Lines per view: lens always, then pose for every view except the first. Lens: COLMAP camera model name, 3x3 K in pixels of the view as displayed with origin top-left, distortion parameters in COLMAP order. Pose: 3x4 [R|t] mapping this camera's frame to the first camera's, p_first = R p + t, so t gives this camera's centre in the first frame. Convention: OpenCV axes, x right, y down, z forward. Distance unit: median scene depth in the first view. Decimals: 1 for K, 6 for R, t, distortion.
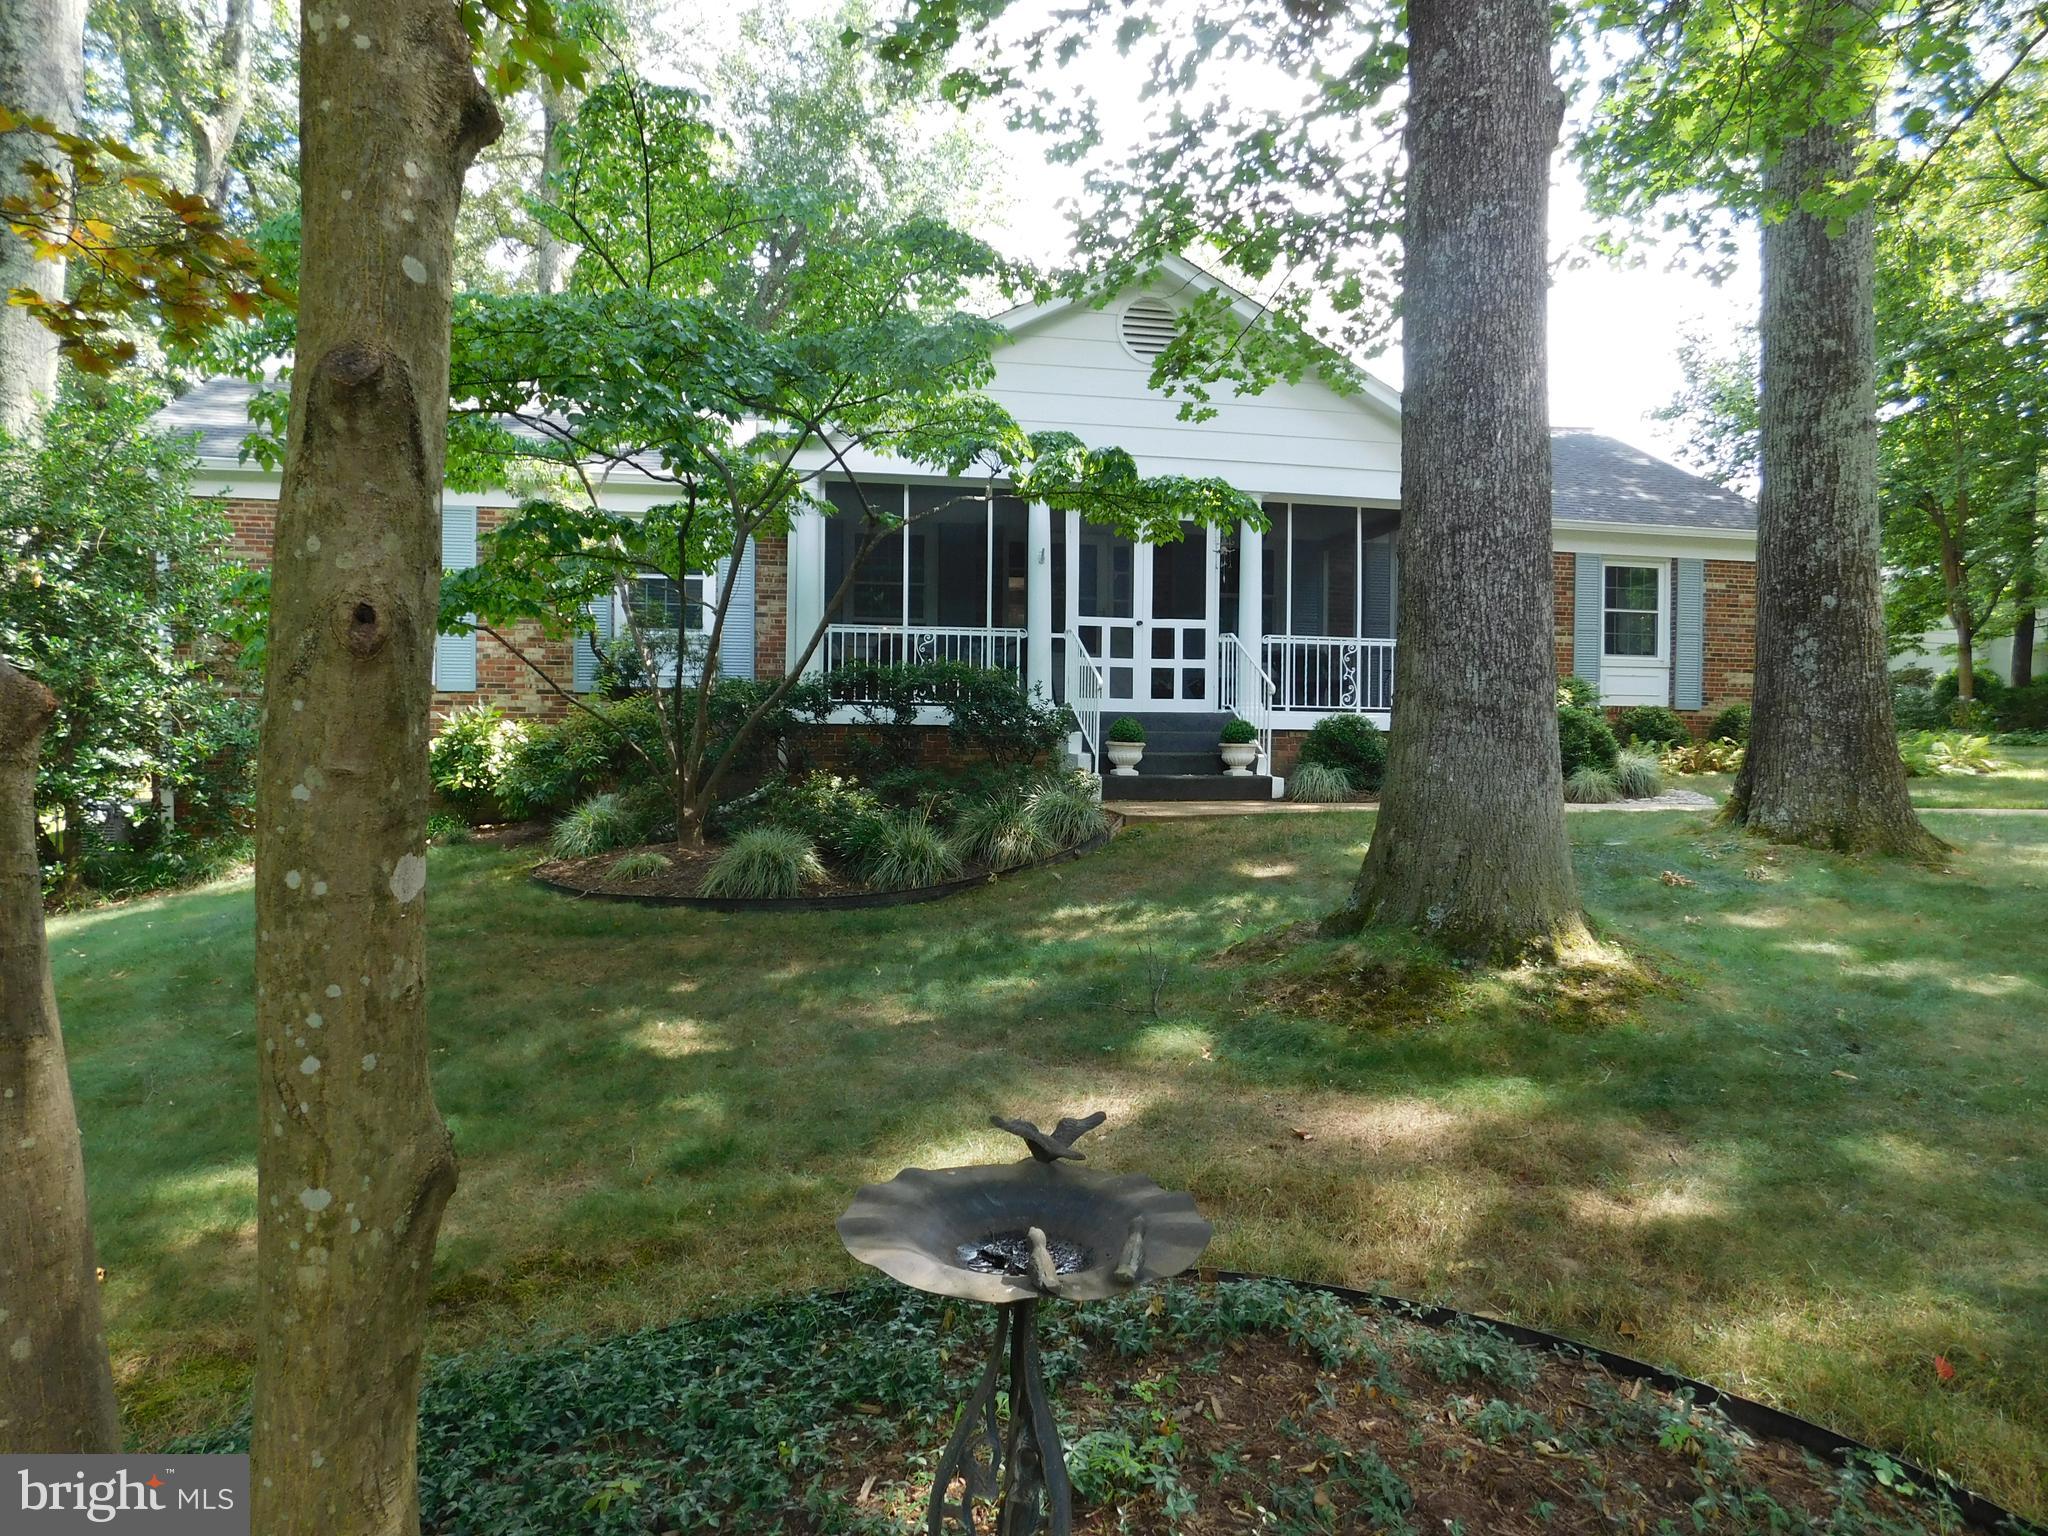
lens RADIAL K [[1350.6, 0, 1024.0], [0, 1350.6, 768.0], [0, 0, 1]] dist [-0.023130, 0.000869]
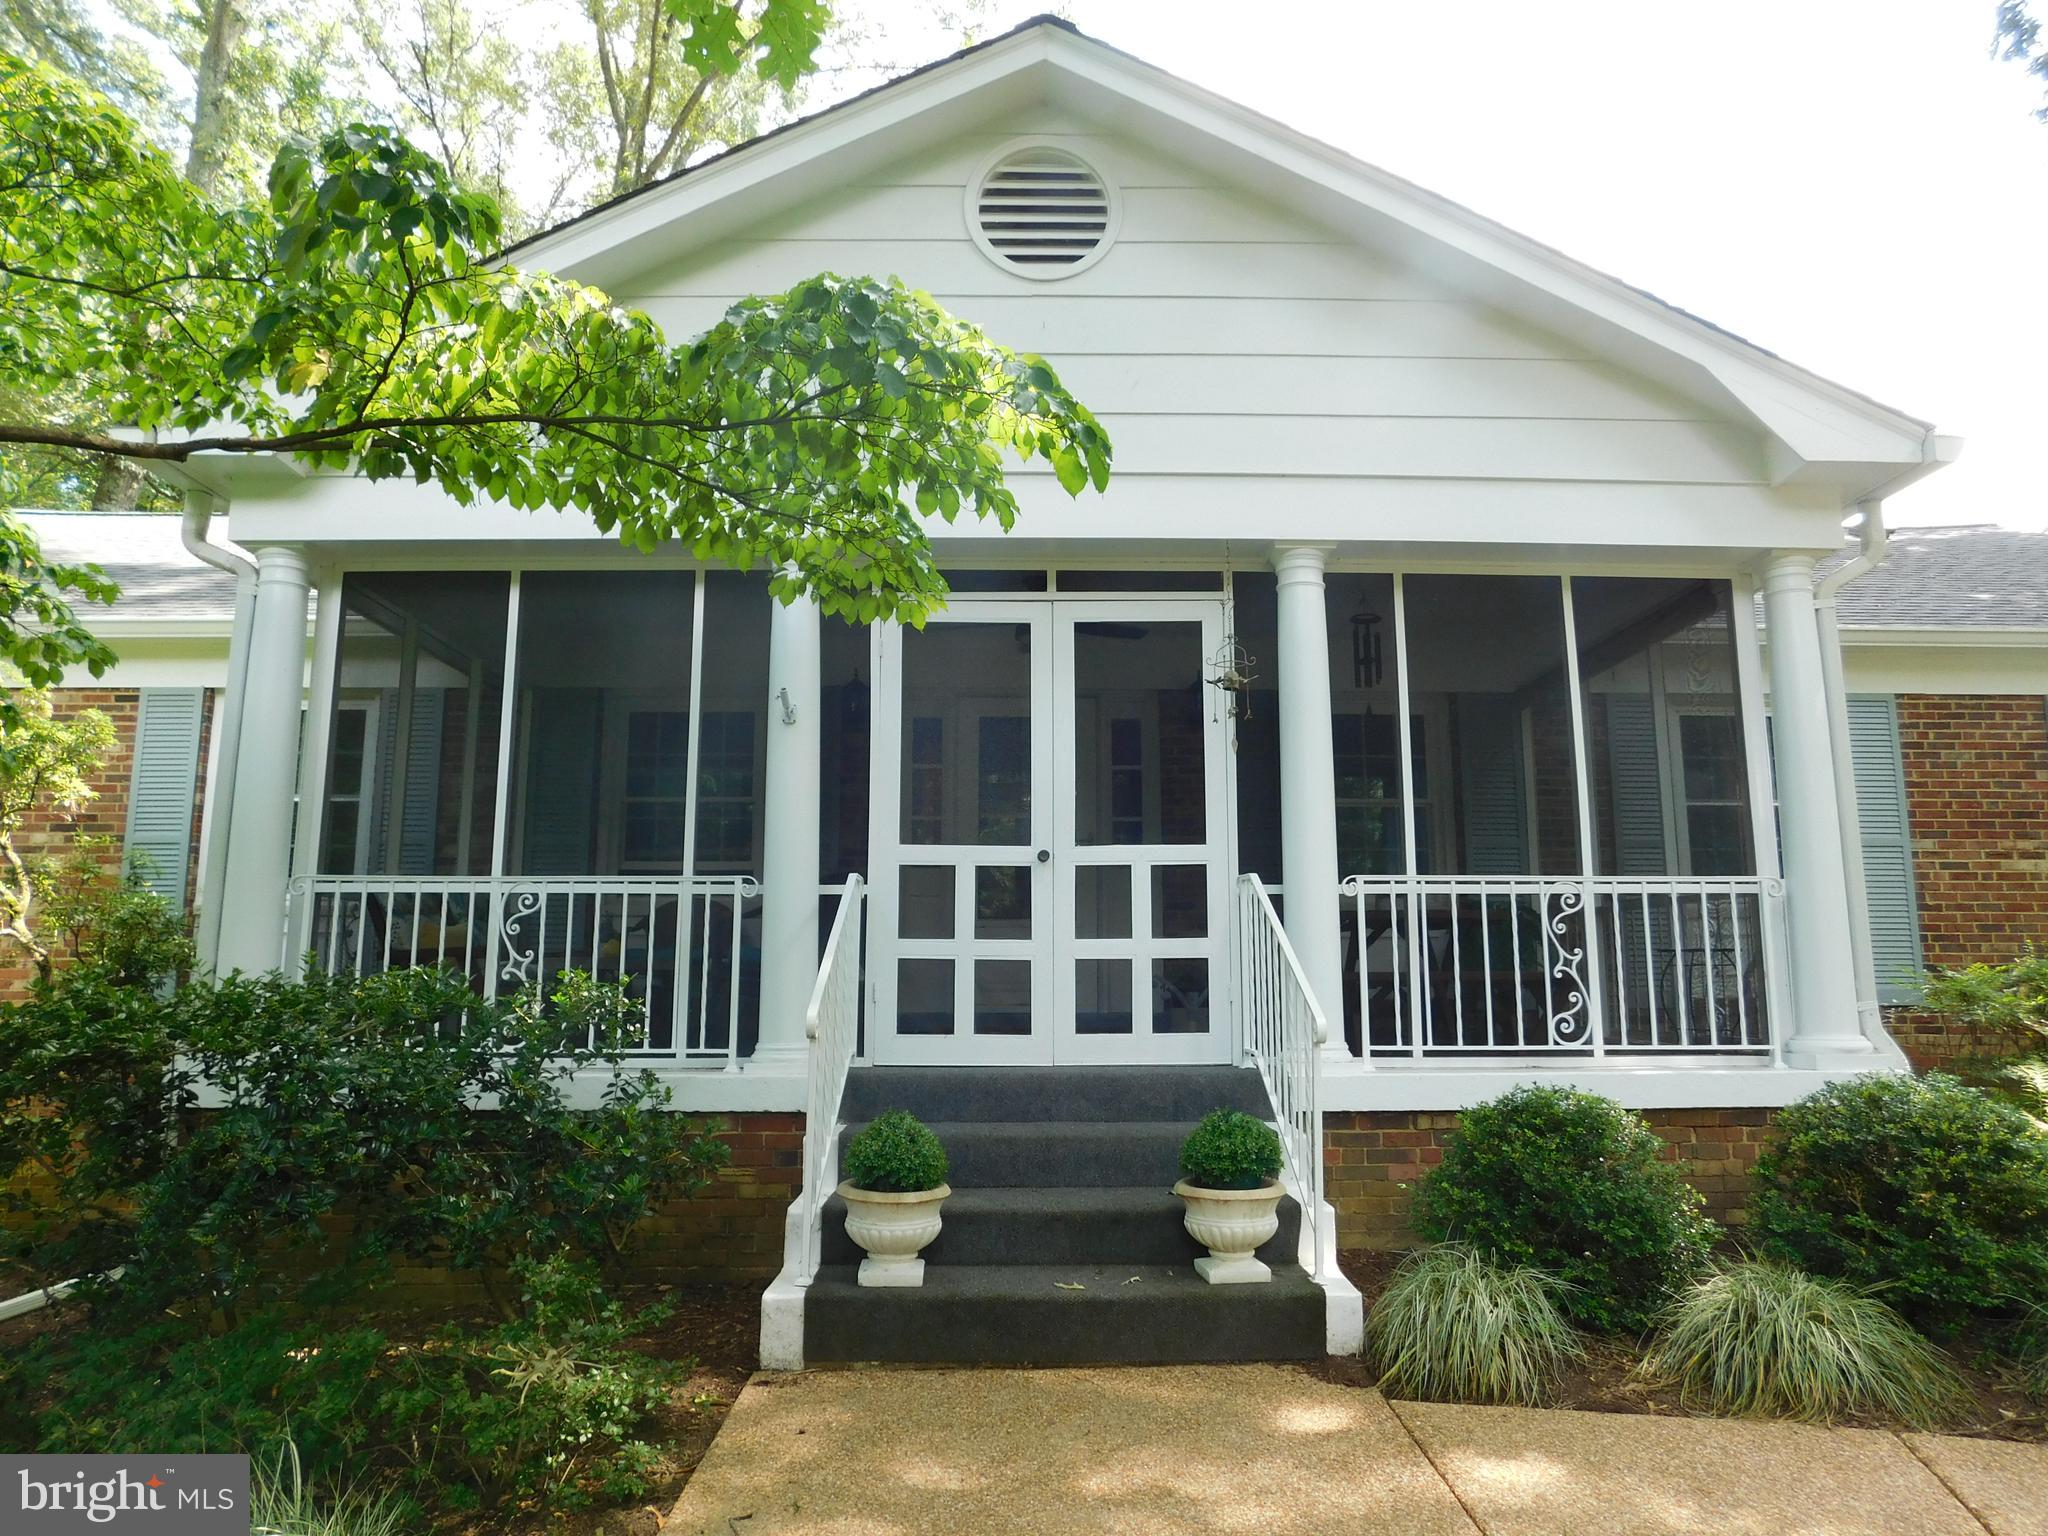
lens RADIAL K [[1360.2, 0, 1024.0], [0, 1360.2, 768.0], [0, 0, 1]] dist [-0.084208, 0.077386]
pose [[0.983232, -0.040025, -0.177914, 0.155653], [0.005191, 0.981363, -0.192092, -0.051331], [0.182287, 0.187948, 0.965115, 0.572933]]
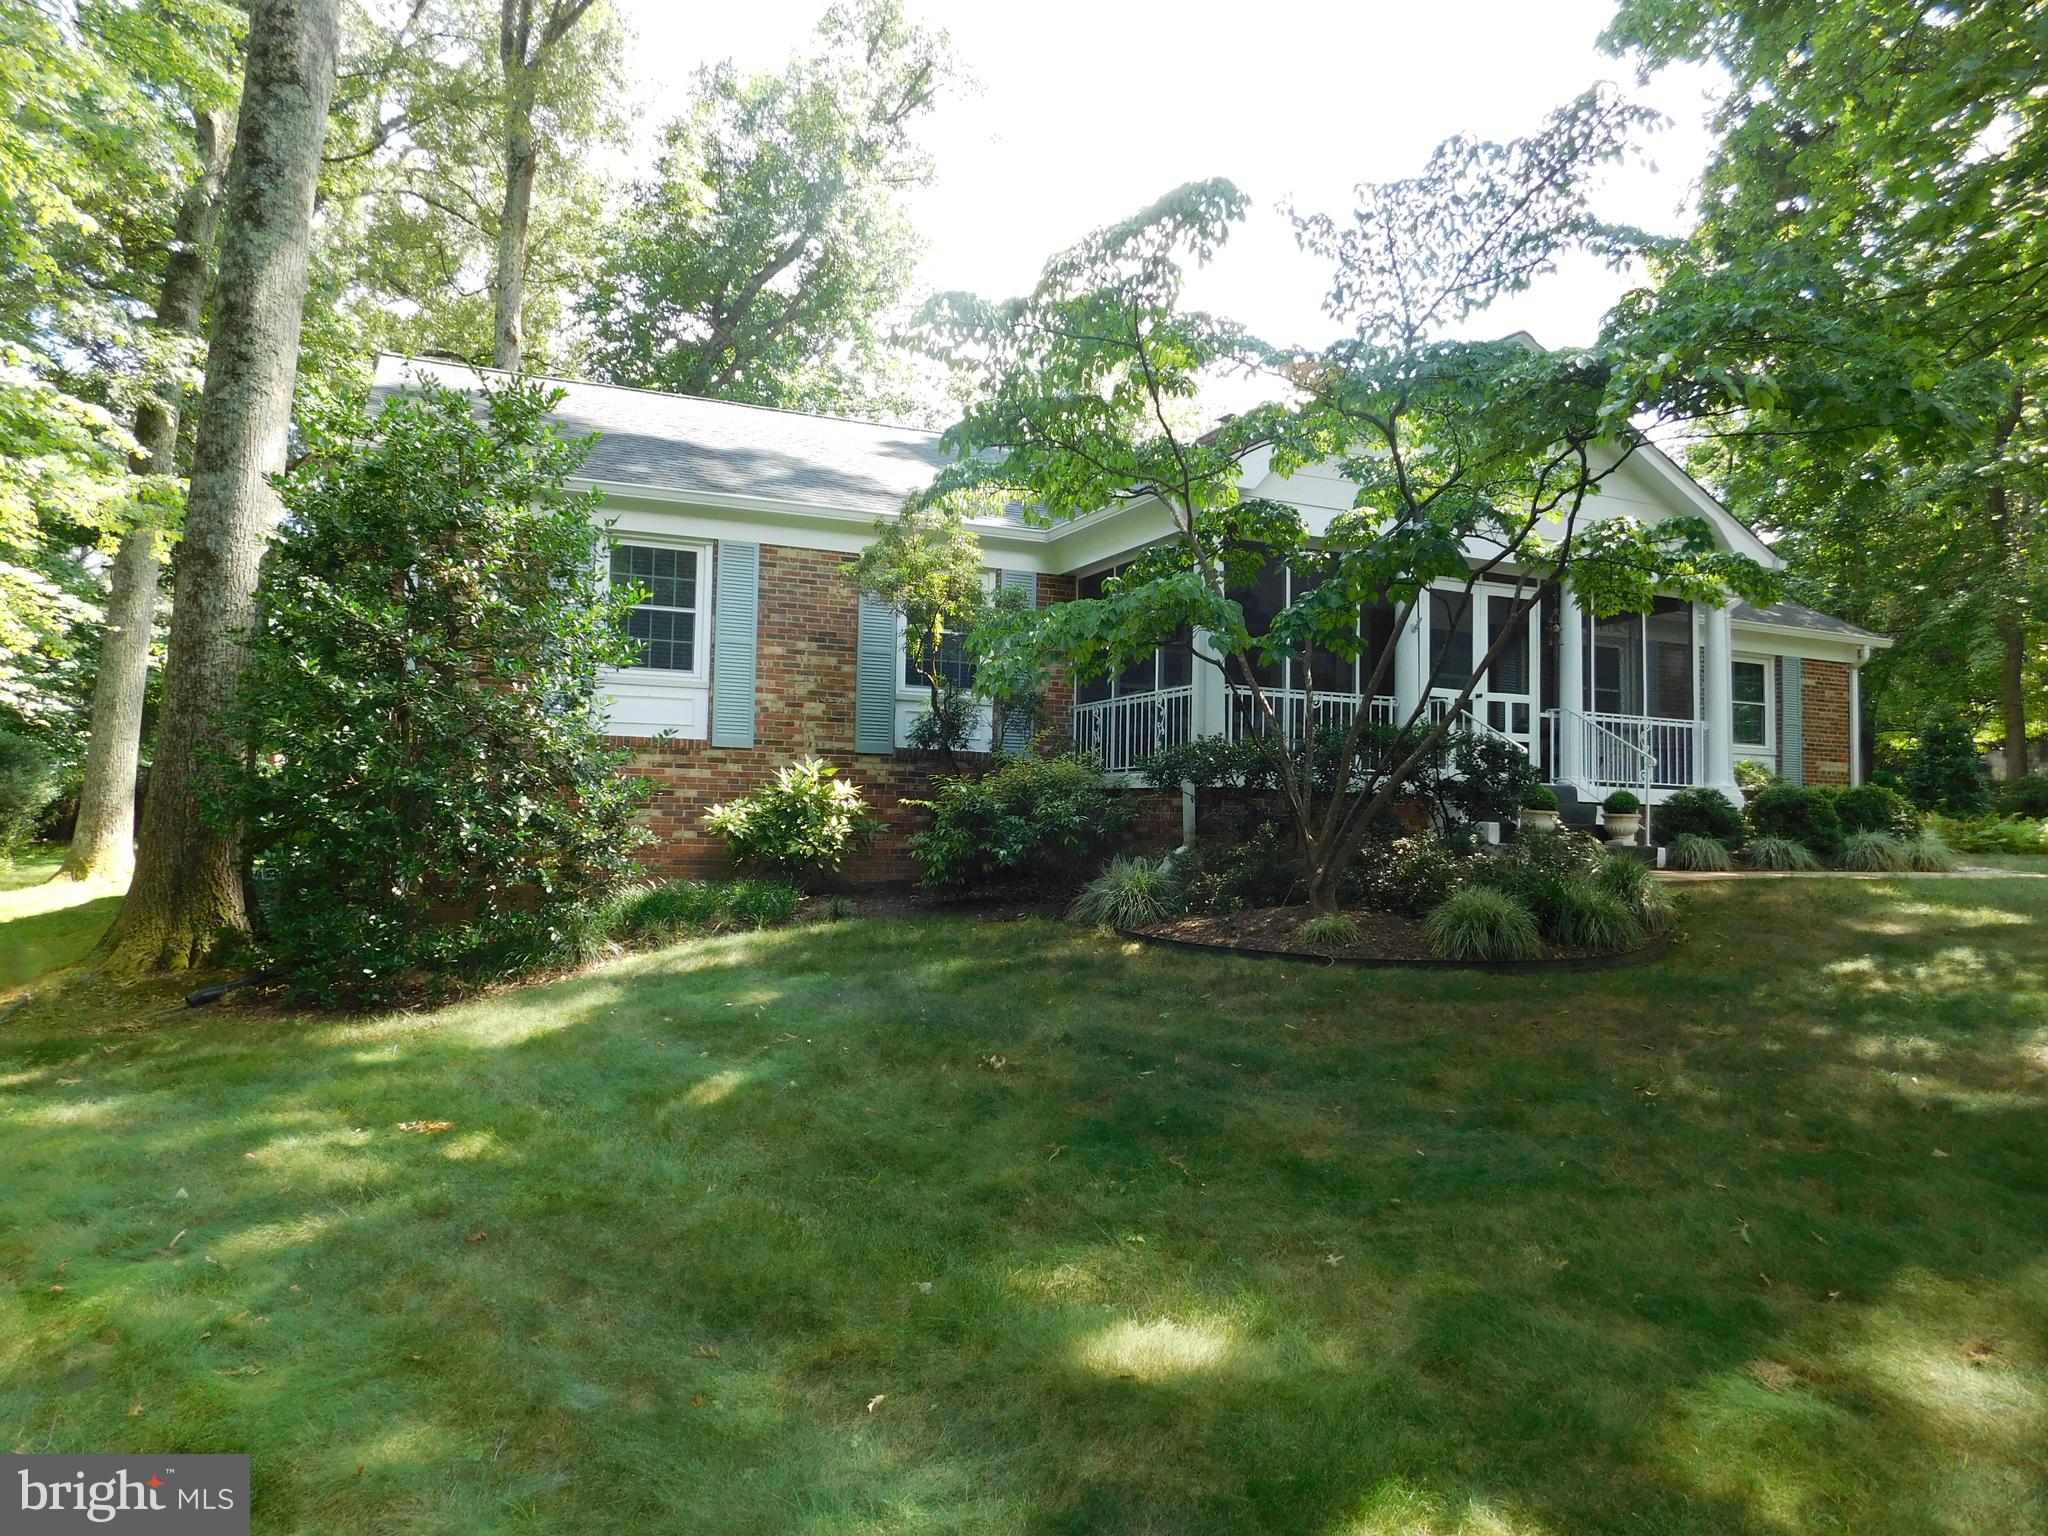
lens RADIAL K [[1360.2, 0, 1024.0], [0, 1360.2, 768.0], [0, 0, 1]] dist [-0.084208, 0.077386]
pose [[0.977418, 0.020700, 0.210300, -0.456306], [-0.006703, 0.997727, -0.067056, 0.016987], [-0.211210, 0.064132, 0.975334, 0.086784]]
